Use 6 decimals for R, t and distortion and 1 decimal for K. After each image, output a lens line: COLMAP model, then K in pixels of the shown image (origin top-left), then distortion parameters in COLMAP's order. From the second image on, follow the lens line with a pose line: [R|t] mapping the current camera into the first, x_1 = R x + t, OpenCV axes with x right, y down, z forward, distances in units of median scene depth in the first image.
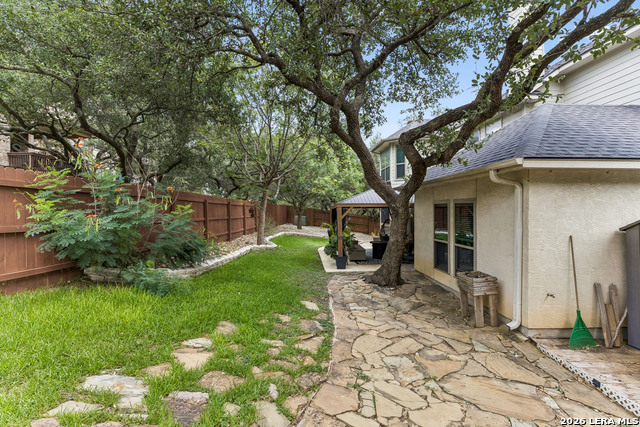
lens RADIAL K [[293.2, 0, 320.8], [0, 293.2, 206.6], [0, 0, 1]] dist [0.004651, 0.000286]
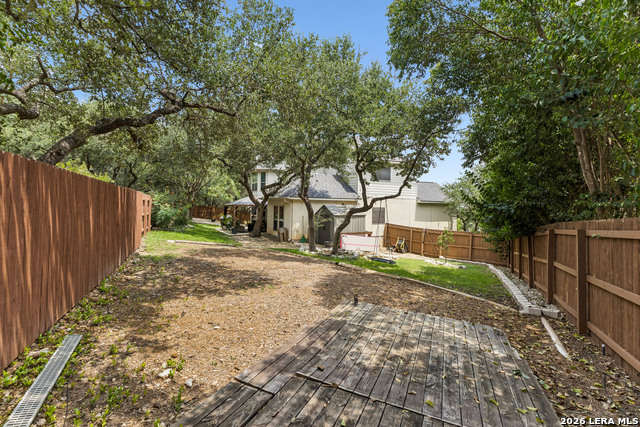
lens RADIAL K [[293.2, 0, 317.0], [0, 293.2, 210.2], [0, 0, 1]] dist [0.004651, 0.000286]
pose [[0.903627, 0.010138, 0.428199, -0.578999], [-0.022294, 0.999478, 0.023384, -0.063176], [-0.427739, -0.030677, 0.903382, -2.285721]]
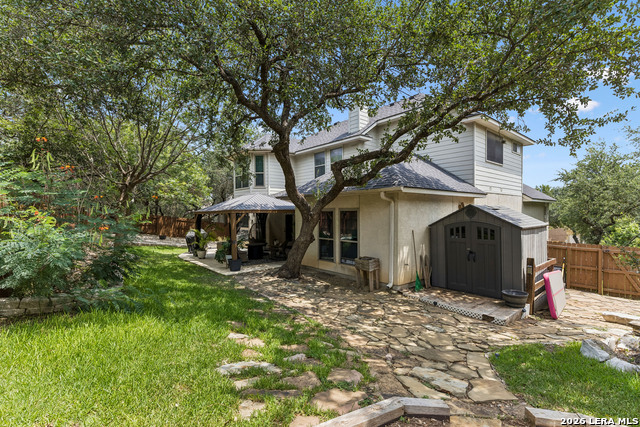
lens RADIAL K [[293.2, 0, 324.0], [0, 293.2, 213.0], [0, 0, 1]] dist [0.004651, 0.000286]
pose [[0.793278, -0.004524, 0.608843, -0.584717], [-0.002441, 0.999941, 0.010610, -0.019725], [-0.608855, -0.009903, 0.793220, -0.075211]]
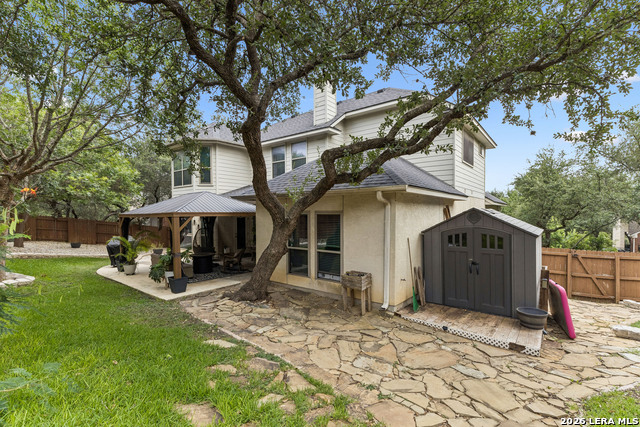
lens RADIAL K [[293.2, 0, 321.0], [0, 293.2, 219.3], [0, 0, 1]] dist [0.004651, 0.000286]
pose [[0.667921, -0.015209, 0.744077, -0.490998], [-0.006619, 0.999630, 0.026373, -0.028969], [-0.744203, -0.022540, 0.667573, 0.294807]]
